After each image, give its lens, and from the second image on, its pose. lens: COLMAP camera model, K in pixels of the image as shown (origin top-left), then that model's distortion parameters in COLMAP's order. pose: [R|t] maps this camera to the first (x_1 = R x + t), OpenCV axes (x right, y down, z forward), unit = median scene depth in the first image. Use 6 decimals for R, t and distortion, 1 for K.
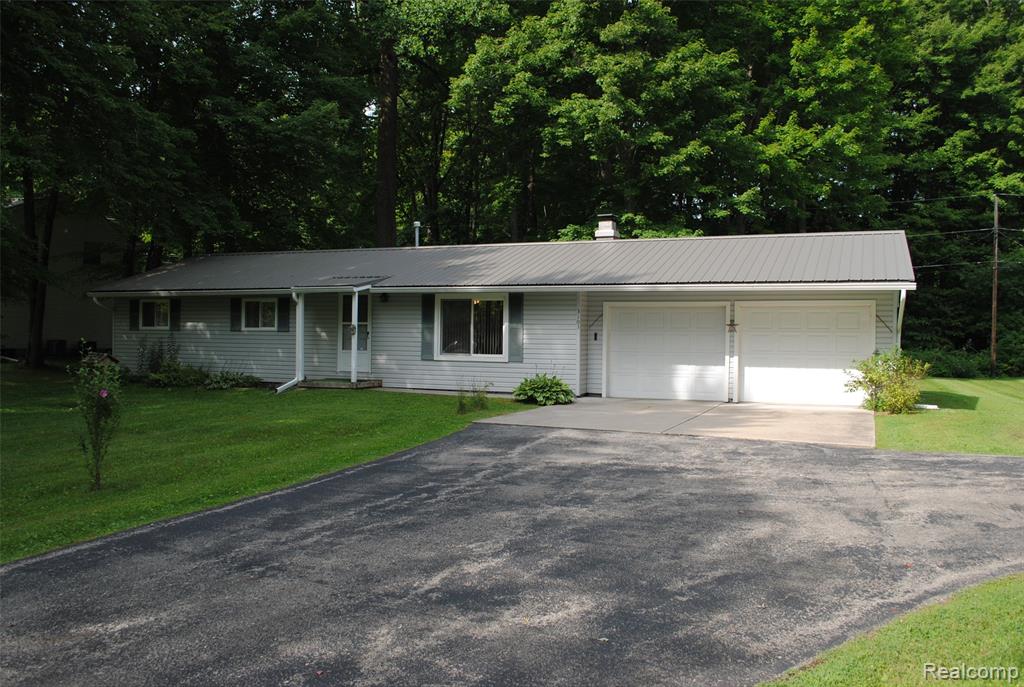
lens RADIAL K [[847.3, 0, 509.3], [0, 847.3, 339.2], [0, 0, 1]] dist [-0.071698, -0.008423]
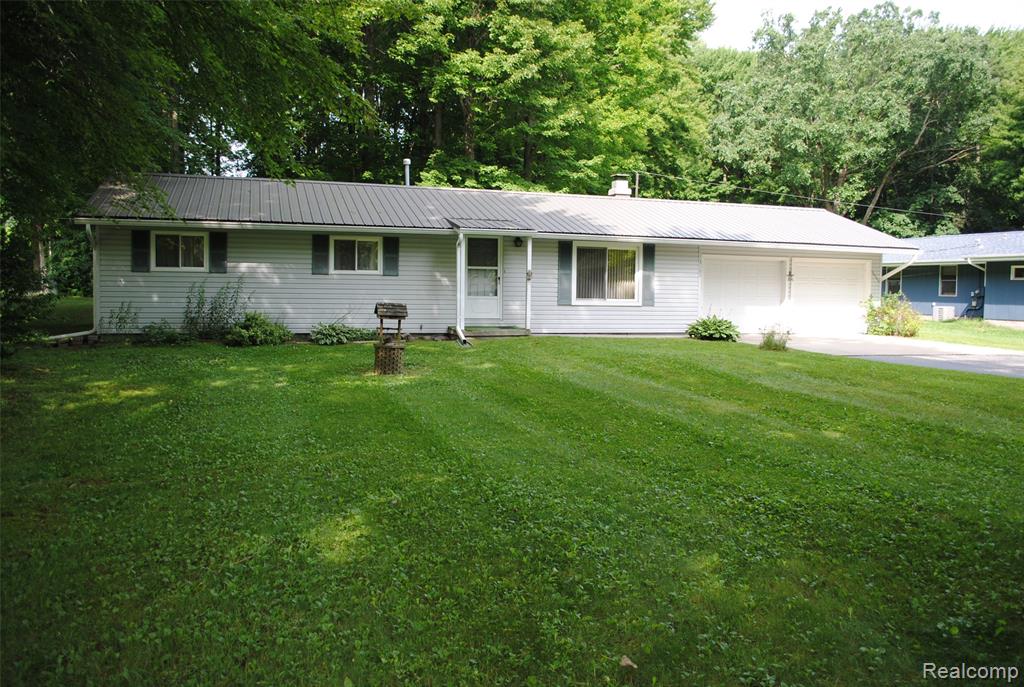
lens RADIAL K [[806.5, 0, 514.3], [0, 806.5, 341.0], [0, 0, 1]] dist [-0.078178, 0.005384]
pose [[0.752378, -0.045434, 0.657163, -0.666779], [-0.006605, 0.997048, 0.076496, -0.005539], [-0.658698, -0.061894, 0.749857, 0.254590]]
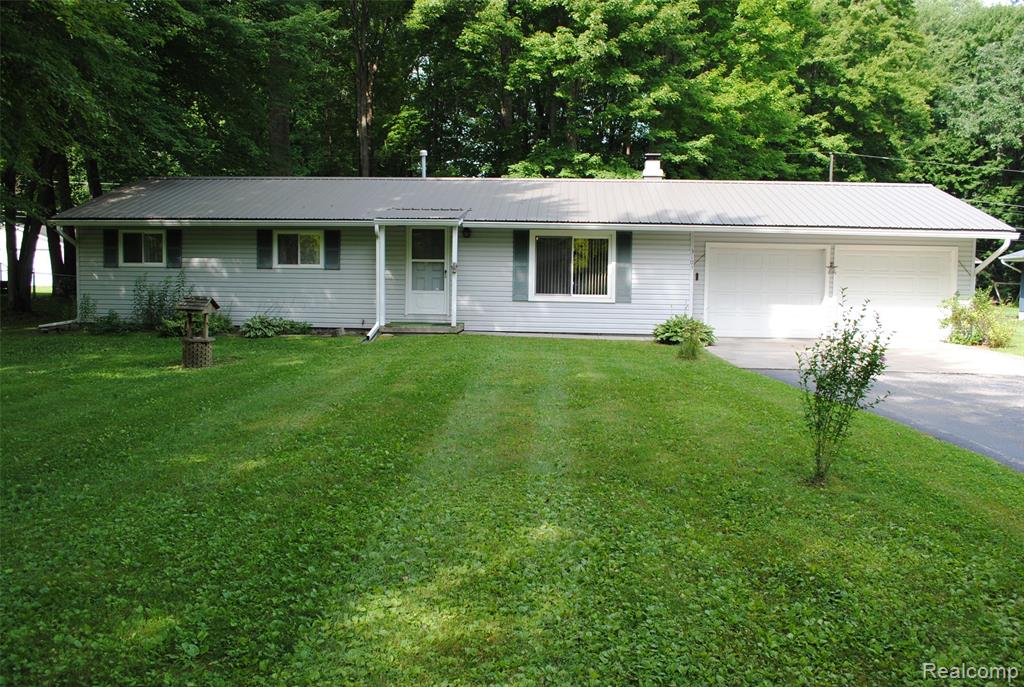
lens RADIAL K [[806.5, 0, 512.3], [0, 806.5, 341.5], [0, 0, 1]] dist [-0.078178, 0.005384]
pose [[0.942655, -0.024300, 0.332882, -0.339945], [-0.003515, 0.996568, 0.082702, -0.003634], [-0.333749, -0.079130, 0.939335, 0.137168]]
